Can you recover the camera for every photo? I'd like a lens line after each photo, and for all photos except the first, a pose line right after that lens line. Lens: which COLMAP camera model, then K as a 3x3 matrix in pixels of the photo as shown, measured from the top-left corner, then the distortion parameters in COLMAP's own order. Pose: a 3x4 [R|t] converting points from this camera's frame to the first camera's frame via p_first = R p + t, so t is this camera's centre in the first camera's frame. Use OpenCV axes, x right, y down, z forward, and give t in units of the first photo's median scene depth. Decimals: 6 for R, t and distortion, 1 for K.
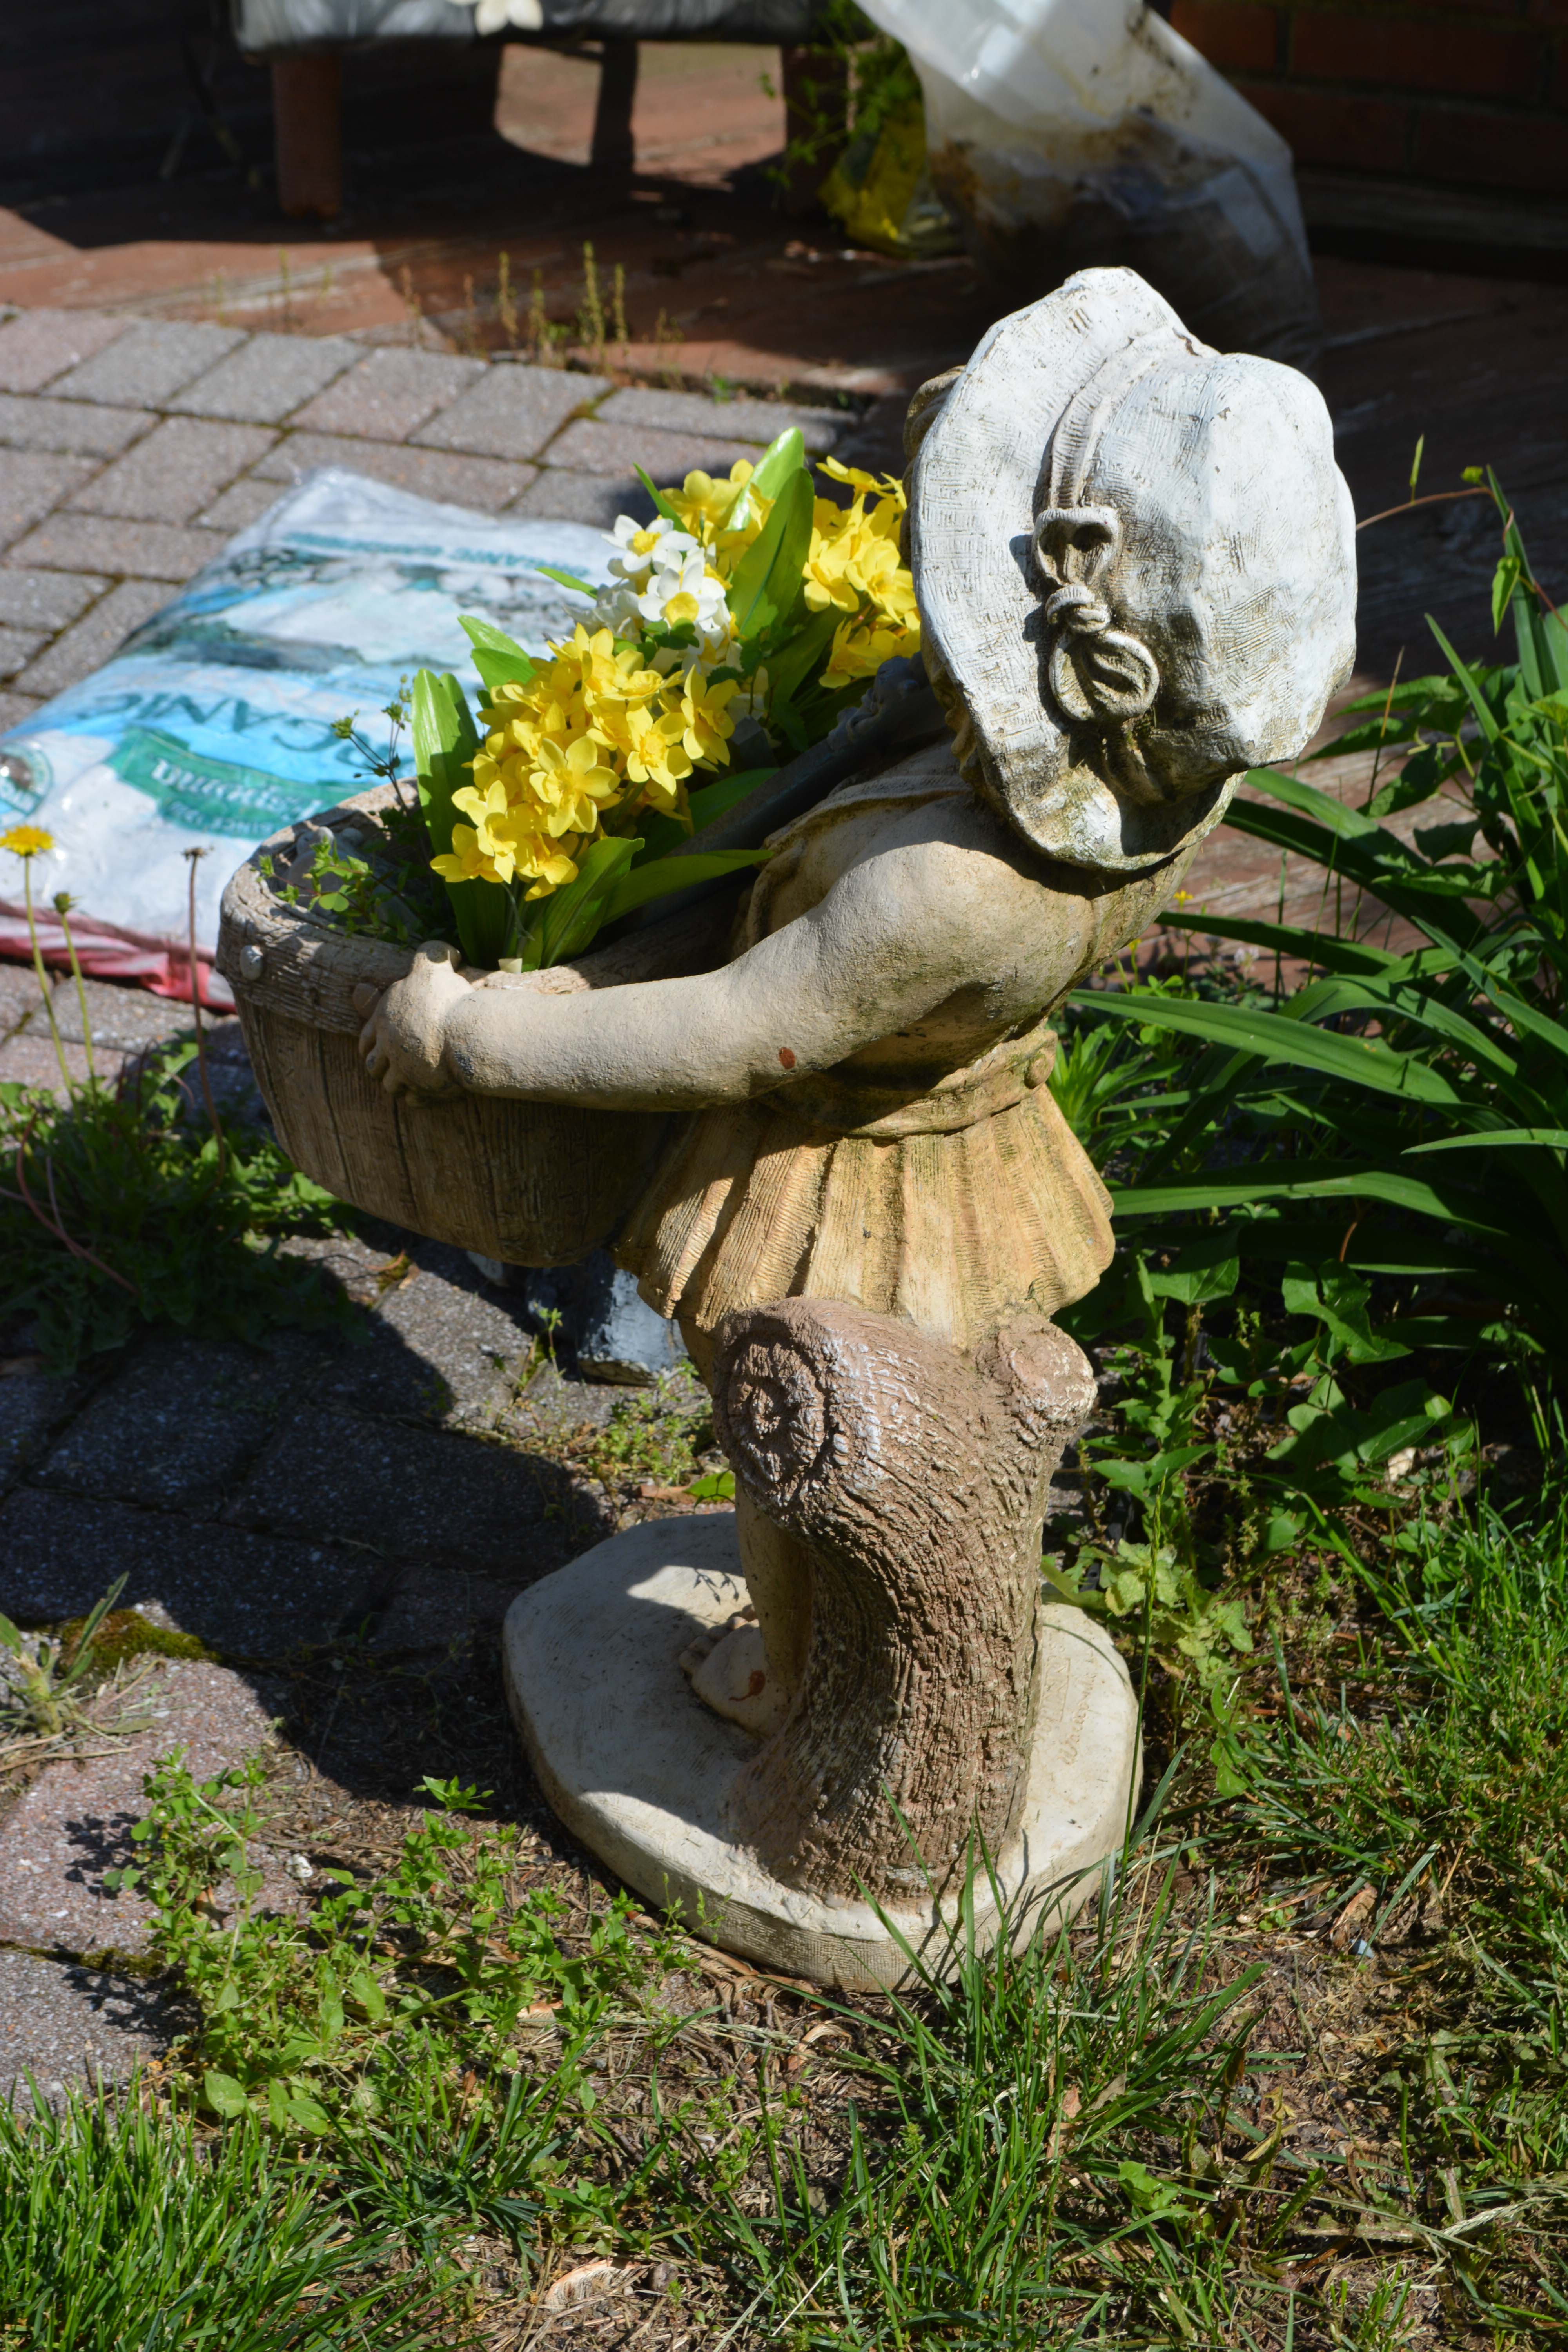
lens RADIAL K [[4340.1, 0, 784.2], [0, 4340.1, 1177.0], [0, 0, 1]] dist [0.023885, 0.000000]
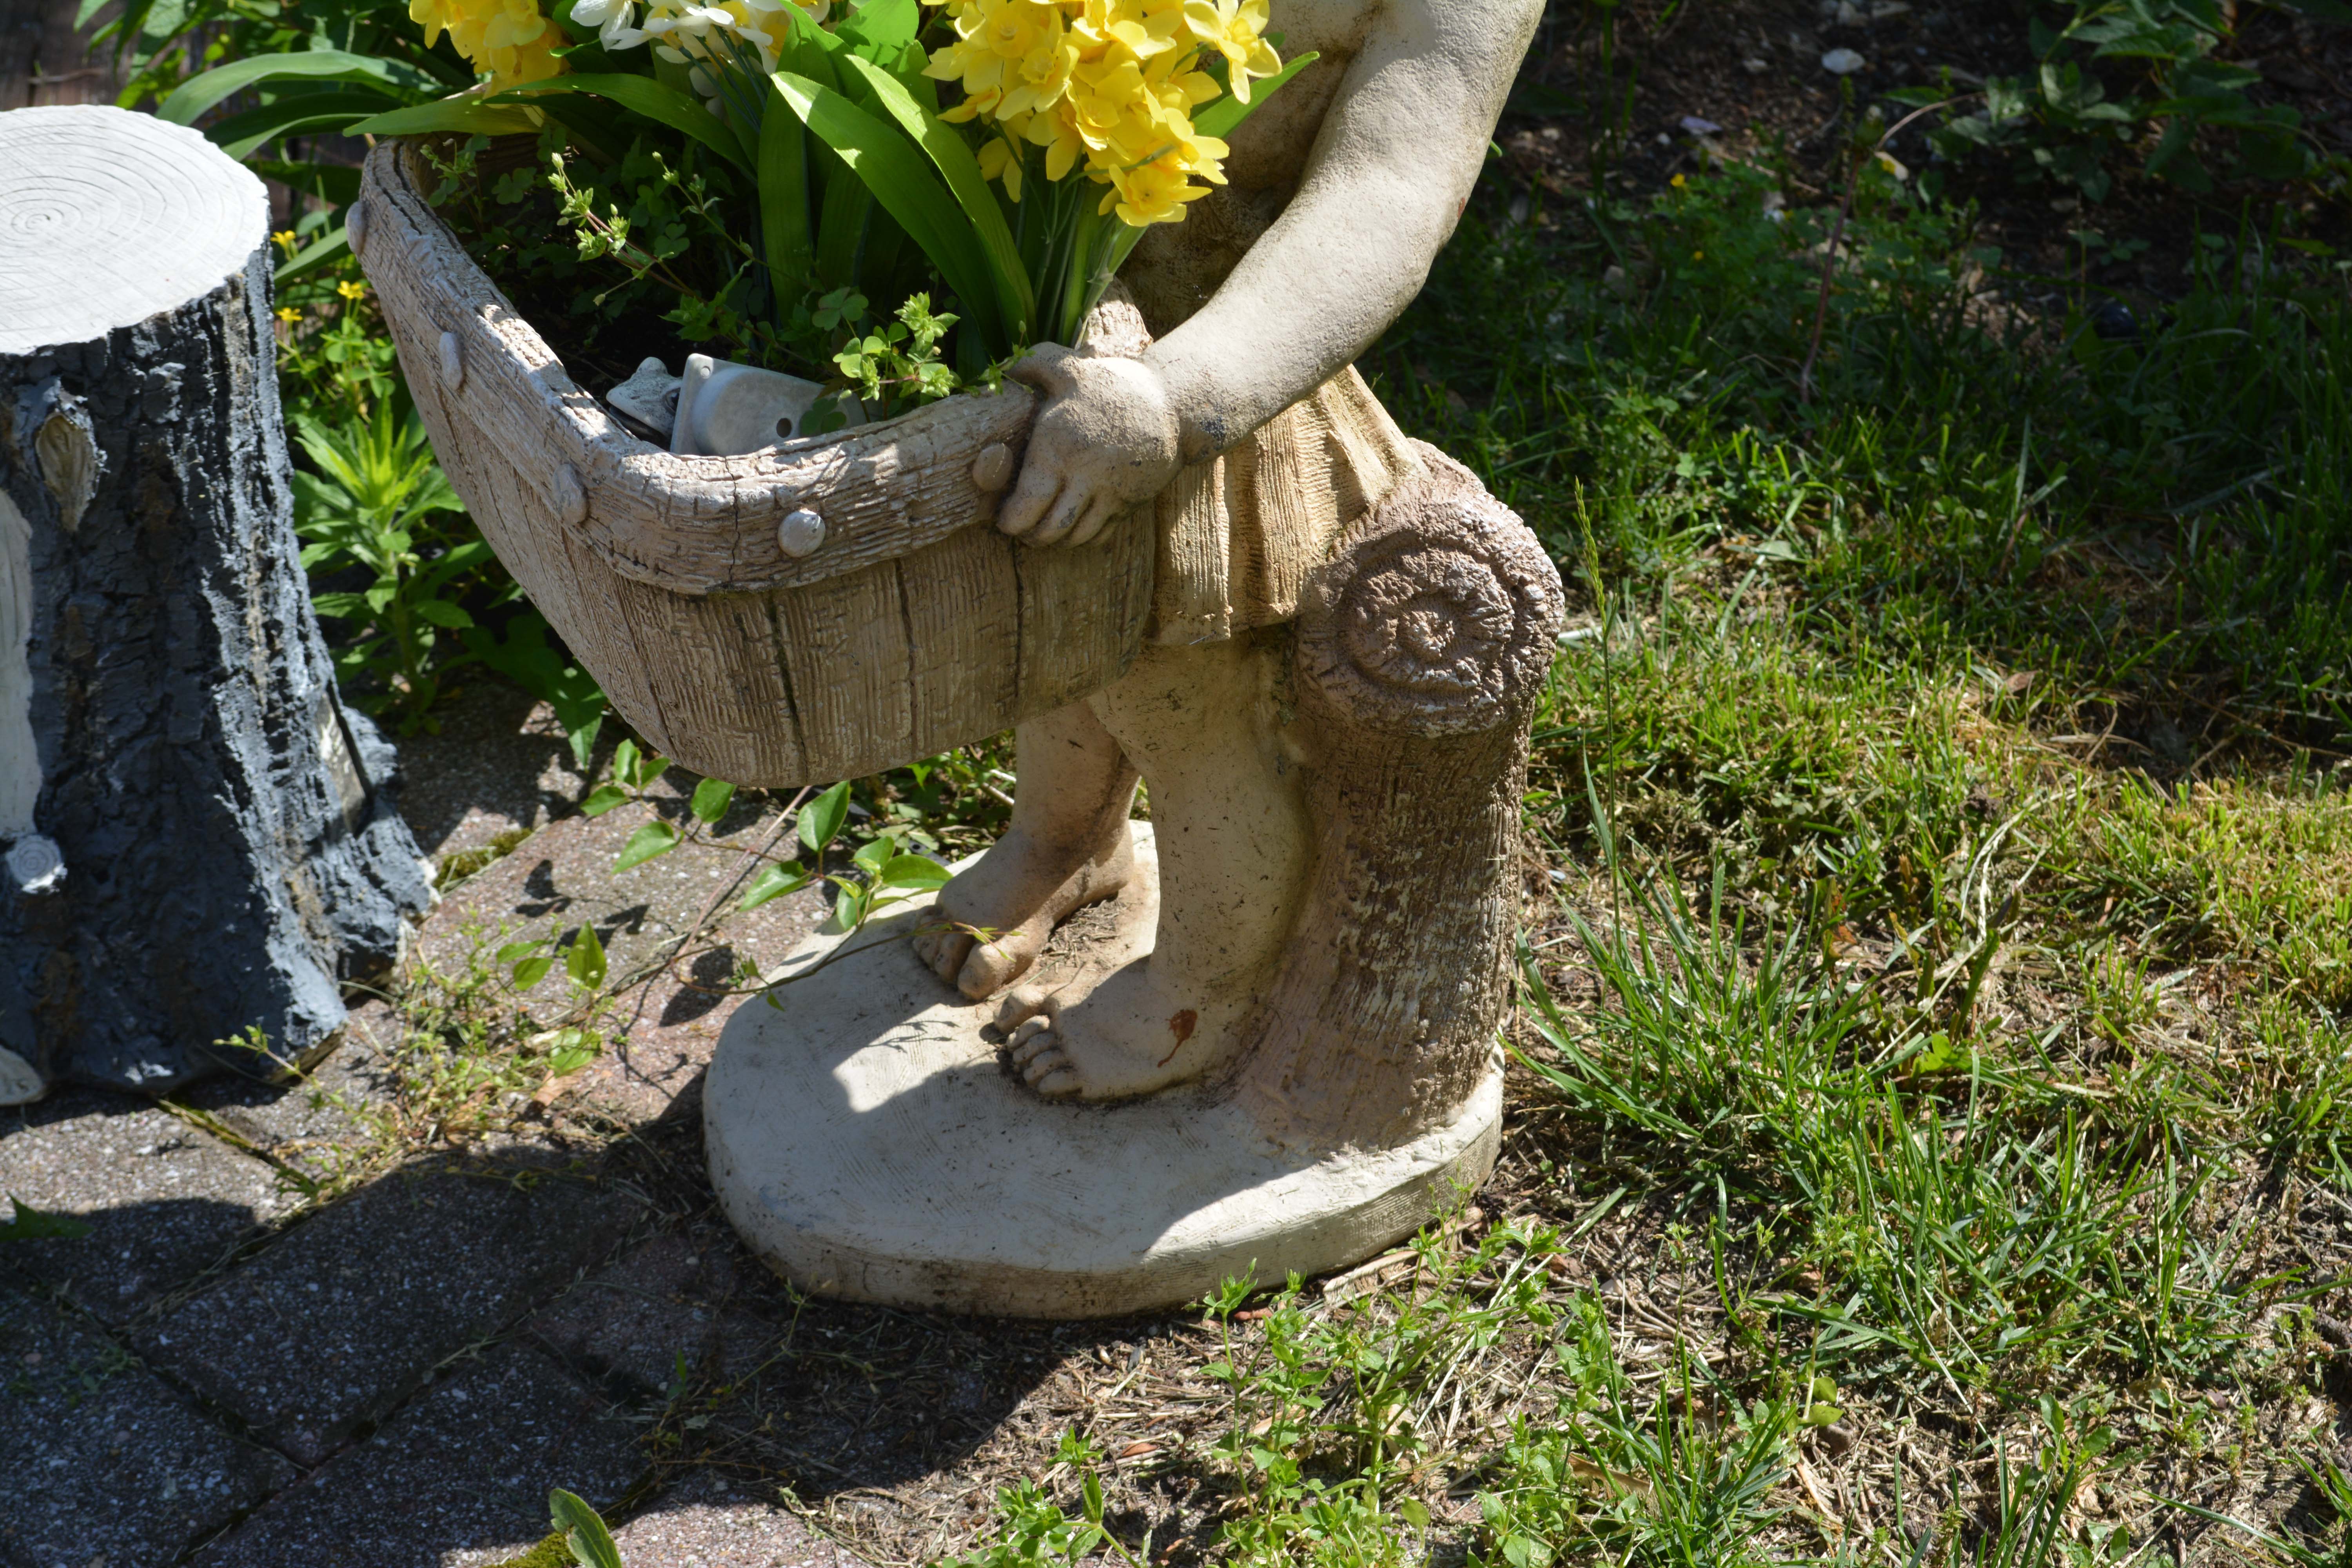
lens RADIAL K [[4340.1, 0, 1176.3], [0, 4340.1, 784.0], [0, 0, 1]] dist [0.023885, 0.000000]
pose [[0.382217, -0.540138, 0.749774, -0.687375], [0.470880, 0.811979, 0.344908, -0.243619], [-0.795099, 0.221224, 0.564692, 0.533670]]
